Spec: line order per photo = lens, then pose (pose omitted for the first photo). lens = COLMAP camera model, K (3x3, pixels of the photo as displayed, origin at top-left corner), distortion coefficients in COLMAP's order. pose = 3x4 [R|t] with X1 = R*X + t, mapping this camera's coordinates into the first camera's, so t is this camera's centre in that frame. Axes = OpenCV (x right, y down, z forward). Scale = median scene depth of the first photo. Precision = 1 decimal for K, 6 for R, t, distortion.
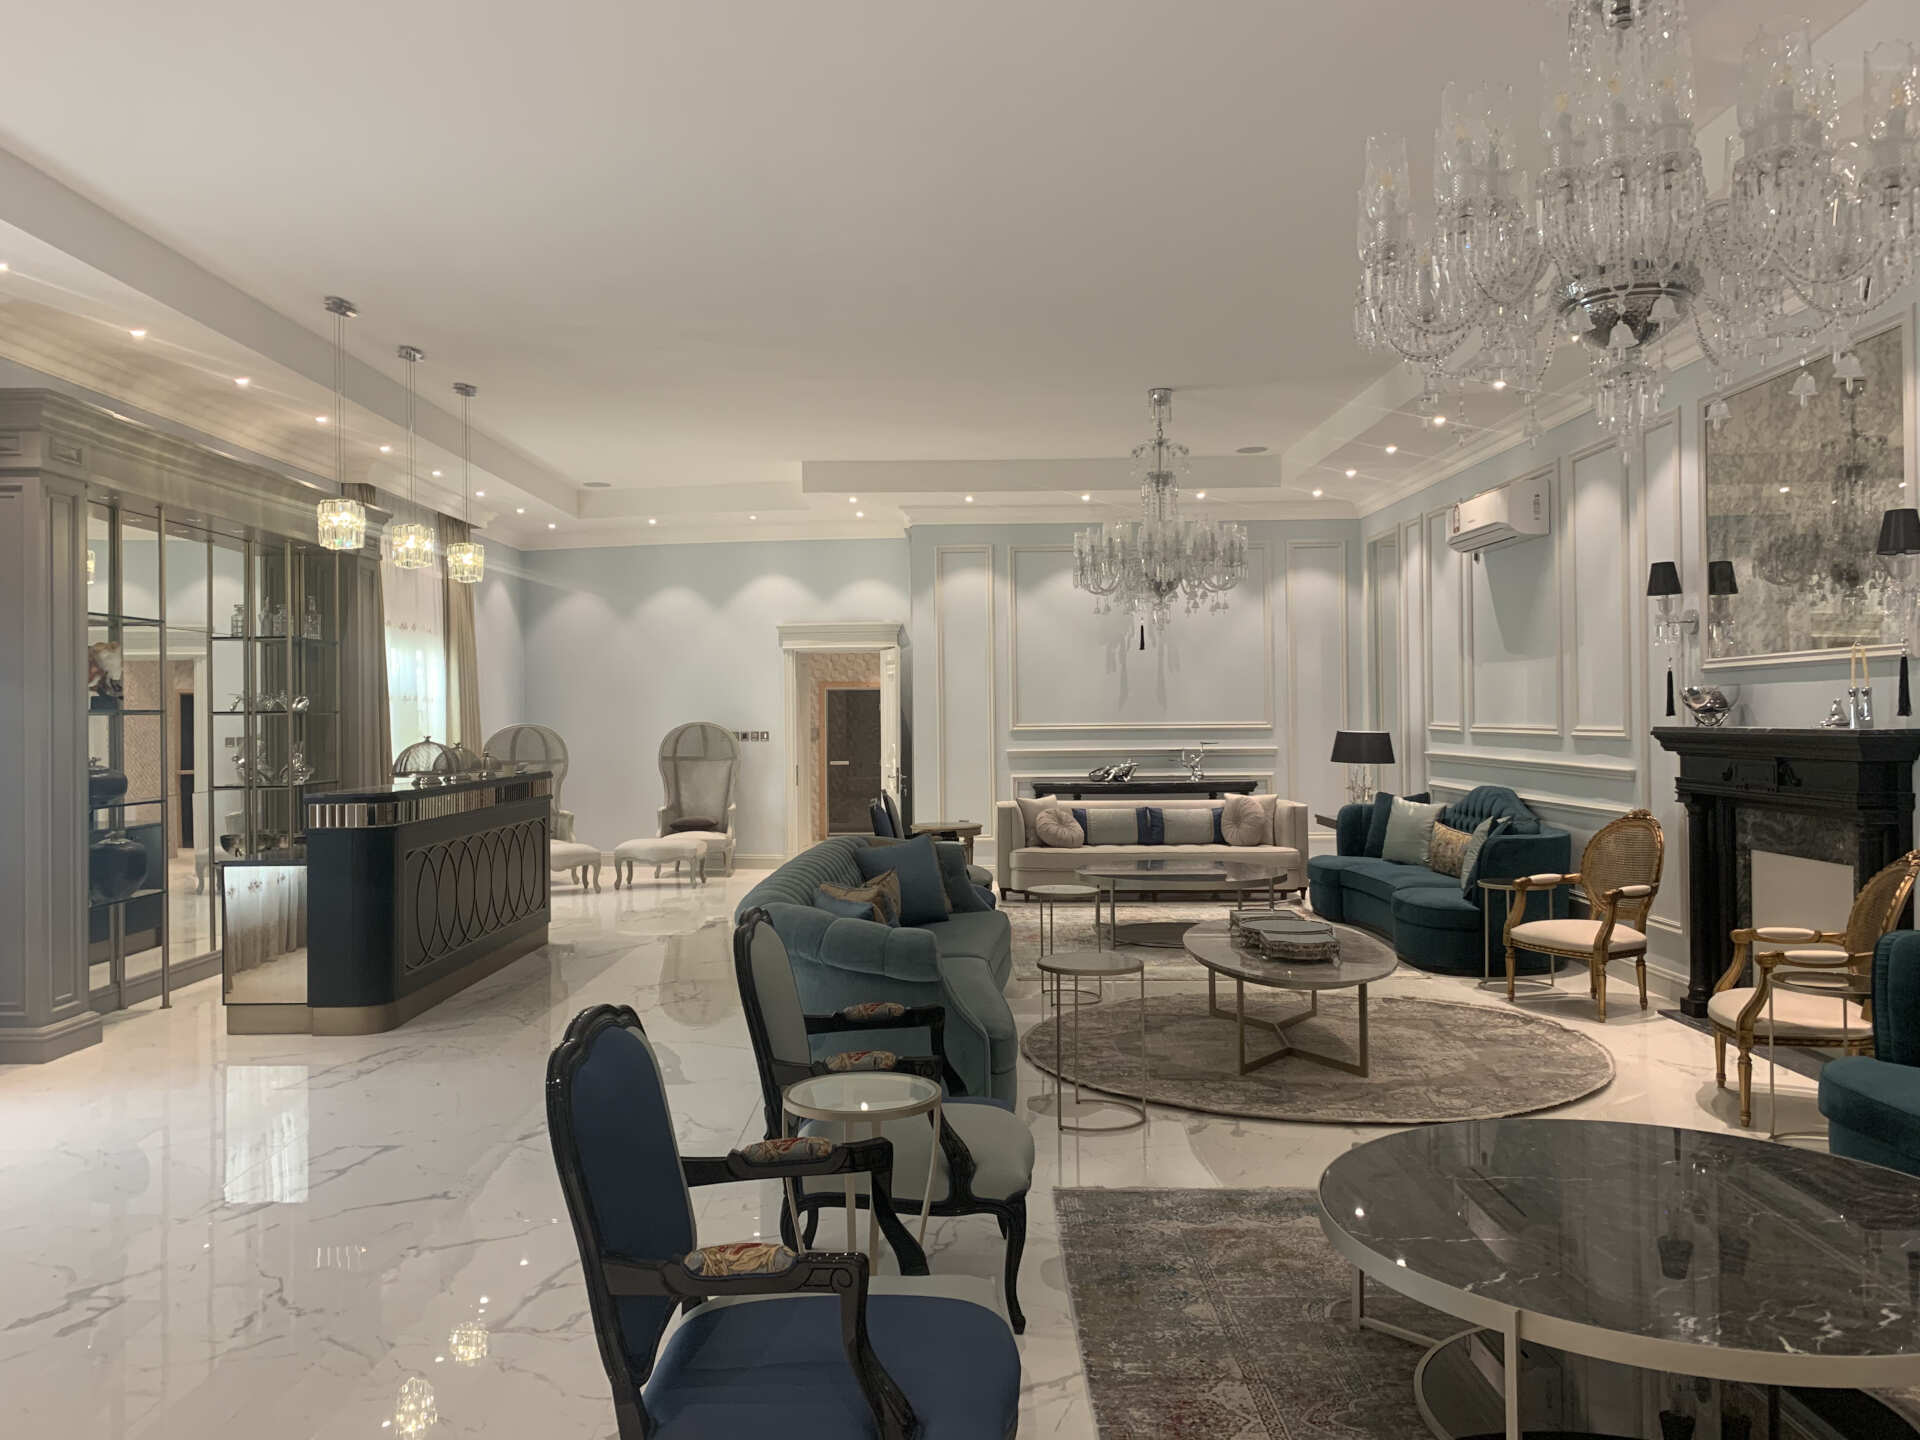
lens RADIAL K [[1456.2, 0, 960.0], [0, 1456.2, 720.0], [0, 0, 1]] dist [0.078852, -0.177833]
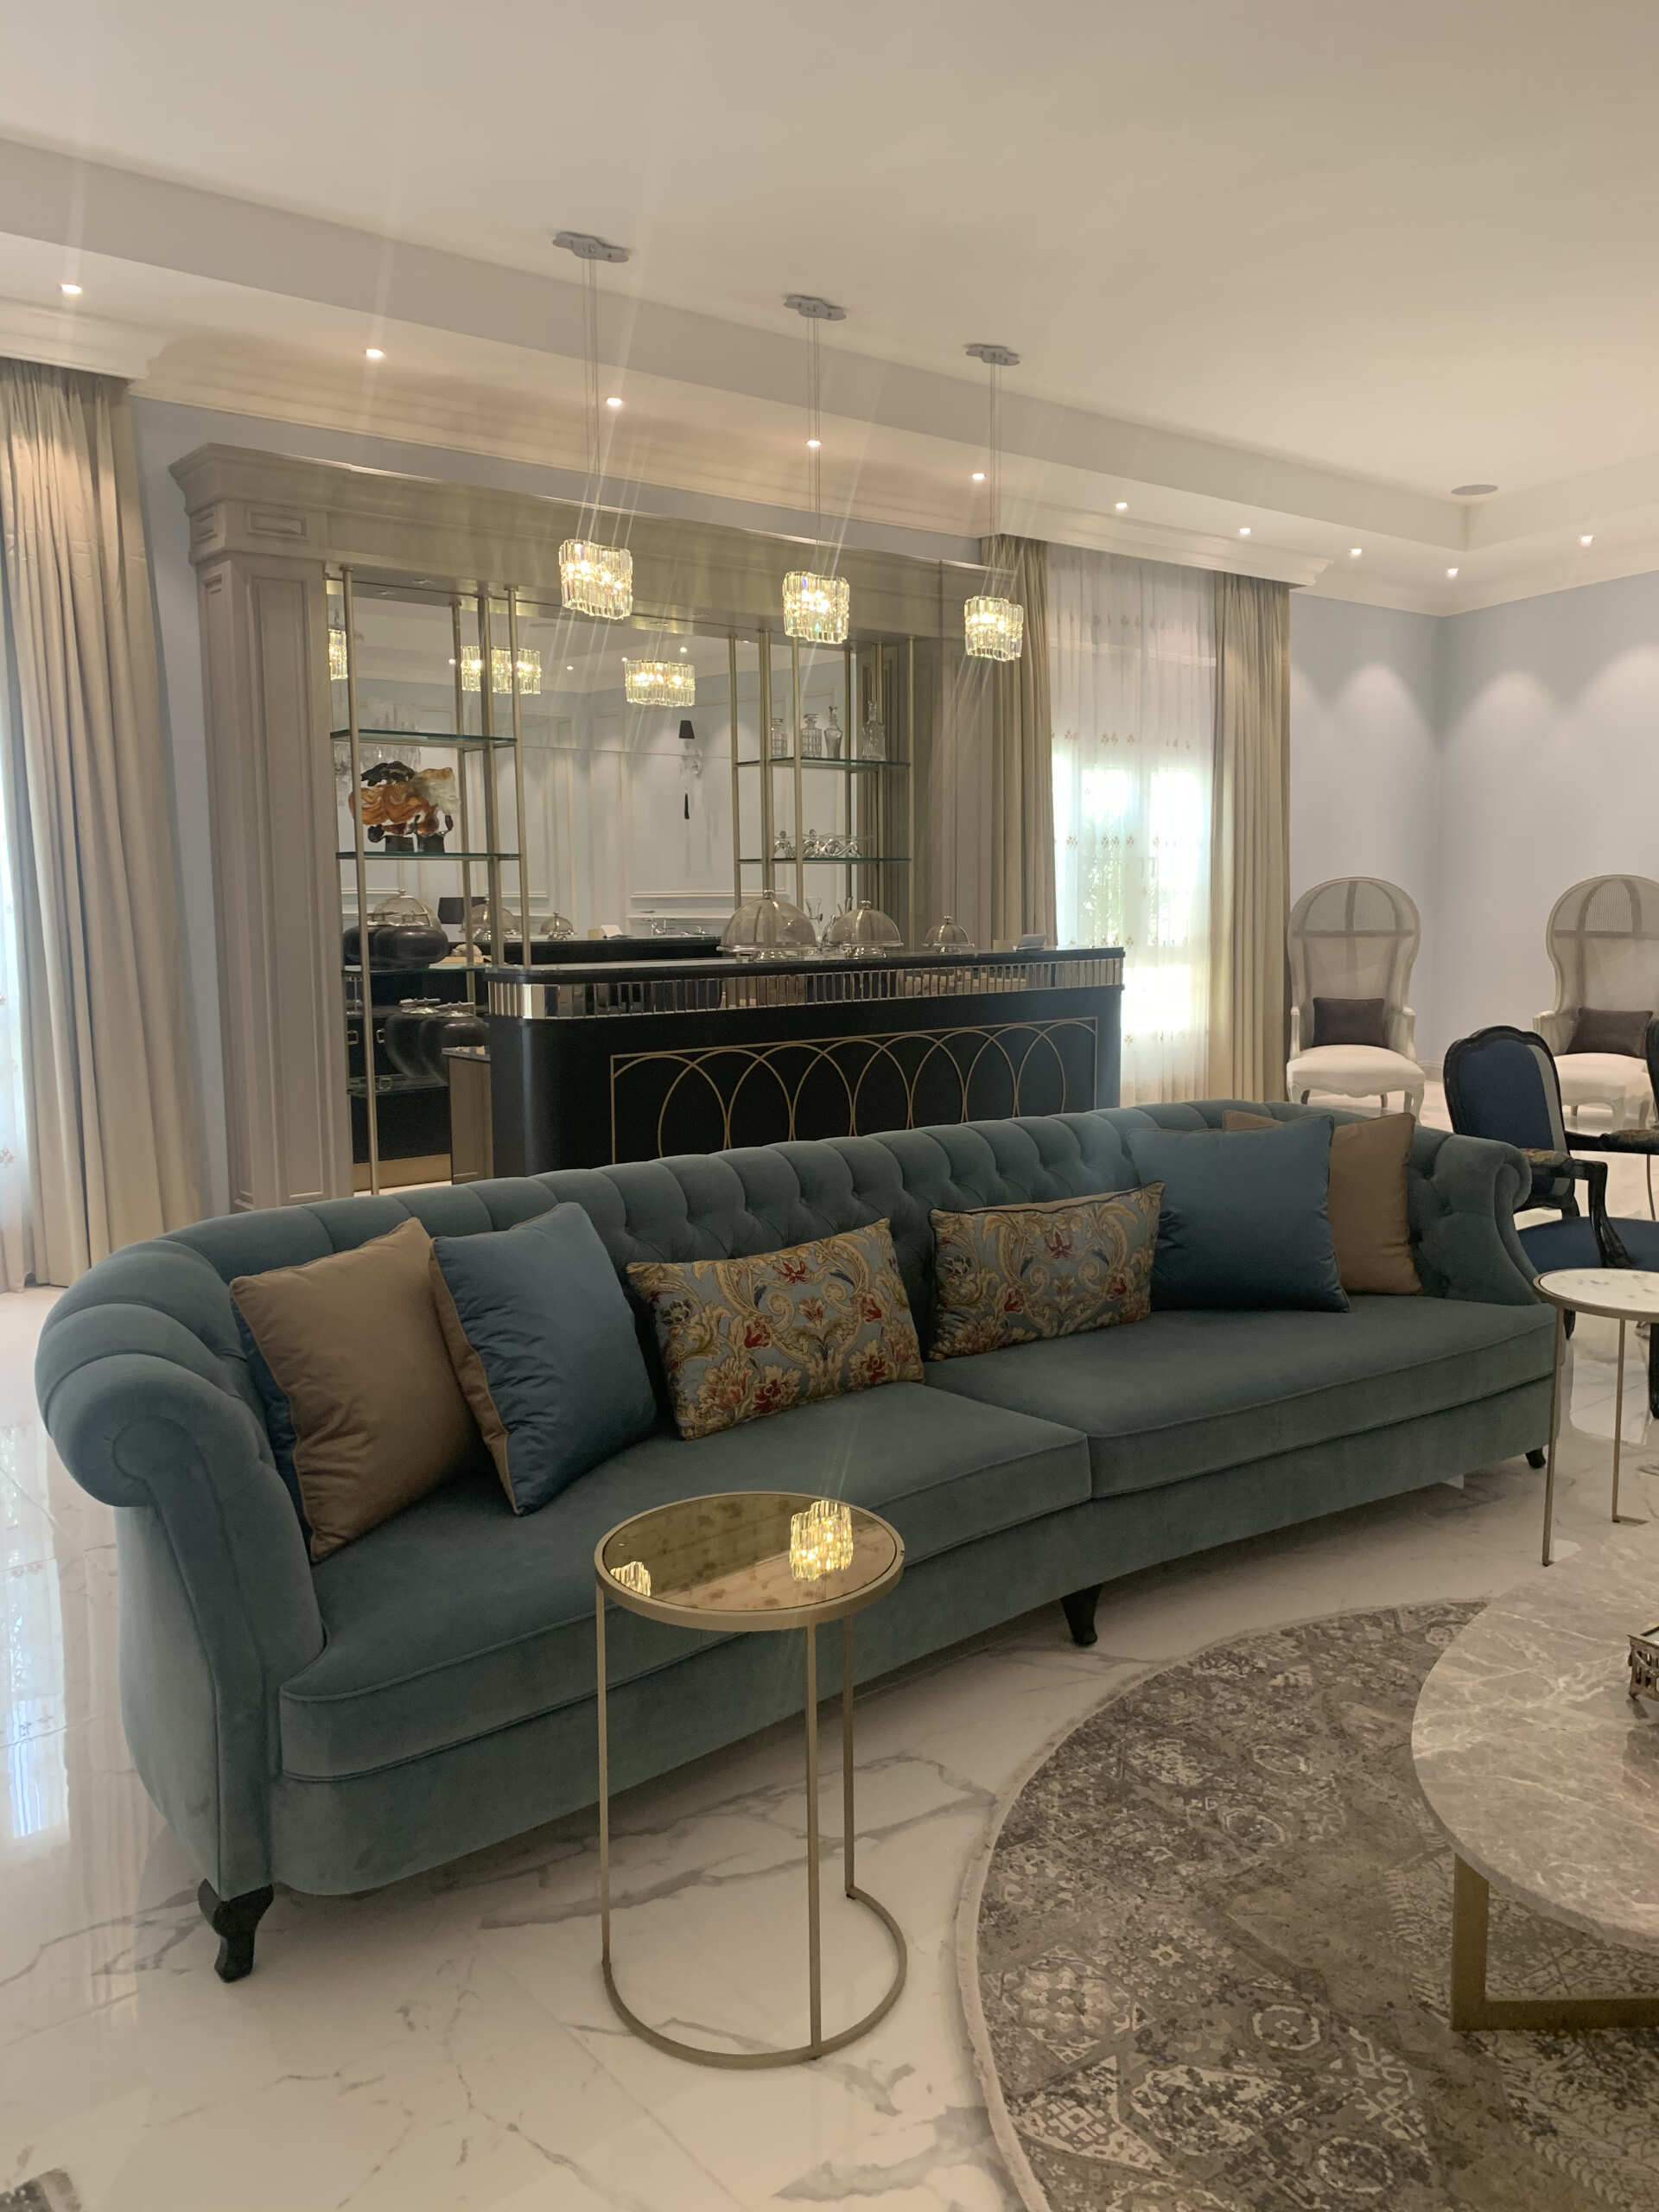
lens RADIAL K [[1677.7, 0, 827.0], [0, 1677.7, 1116.6], [0, 0, 1]] dist [0.078852, -0.177833]
pose [[0.635111, 0.113462, -0.764042, 0.161172], [-0.003900, 0.989611, 0.143717, 0.001239], [0.772411, -0.088297, 0.628956, 0.311912]]
